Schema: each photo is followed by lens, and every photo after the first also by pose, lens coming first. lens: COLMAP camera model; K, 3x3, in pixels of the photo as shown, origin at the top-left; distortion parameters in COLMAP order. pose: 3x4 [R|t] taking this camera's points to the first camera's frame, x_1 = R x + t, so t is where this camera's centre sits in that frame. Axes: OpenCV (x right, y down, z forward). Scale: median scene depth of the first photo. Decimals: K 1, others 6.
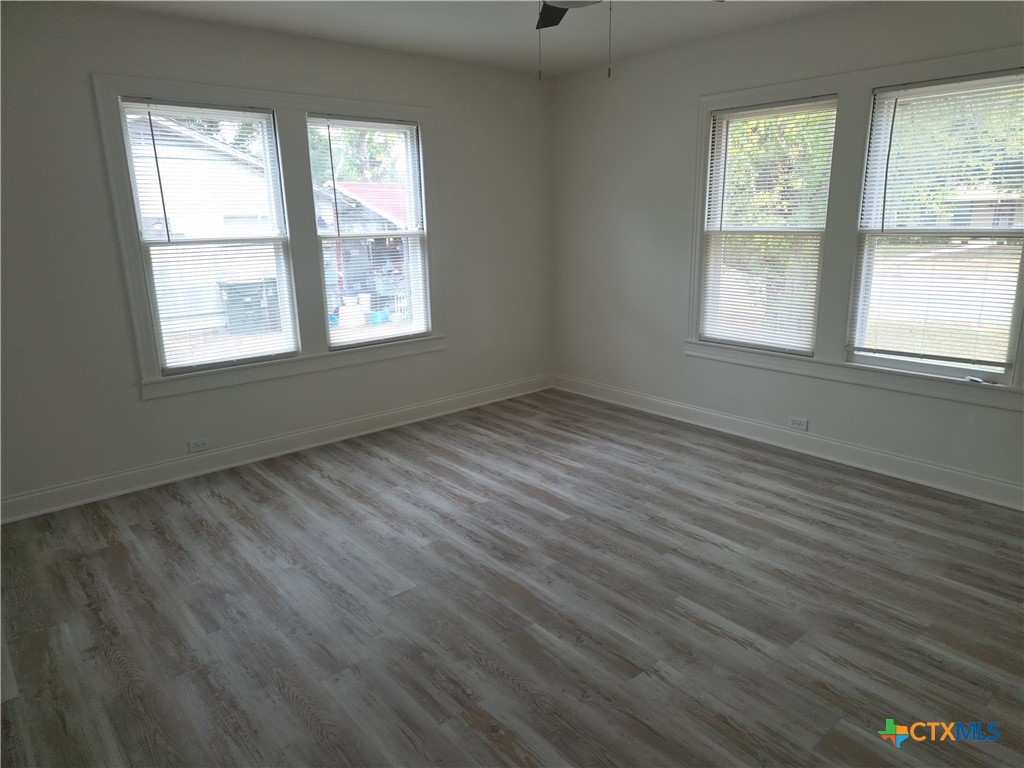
lens RADIAL K [[682.4, 0, 532.0], [0, 682.4, 383.0], [0, 0, 1]] dist [0.032084, -0.000652]
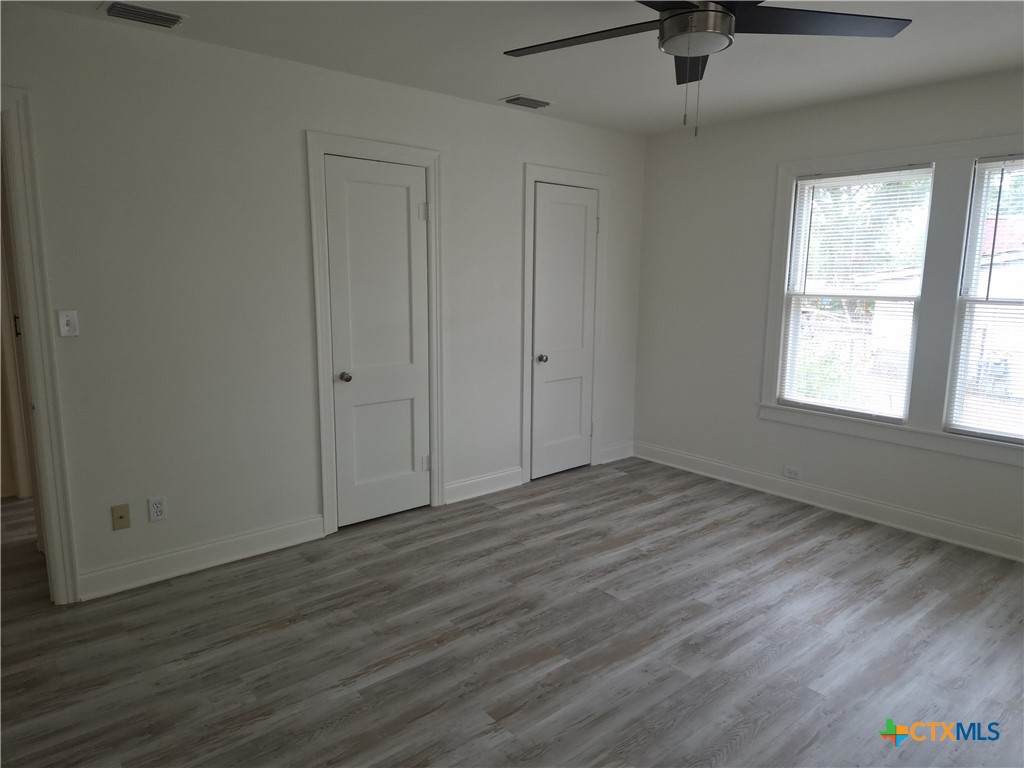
lens RADIAL K [[682.6, 0, 512.0], [0, 682.6, 384.0], [0, 0, 1]] dist [0.000054, -0.001692]
pose [[-0.035408, 0.180599, -0.982919, 0.663072], [-0.251682, 0.950224, 0.183658, -0.150263], [0.967162, 0.253886, 0.011808, 0.557107]]
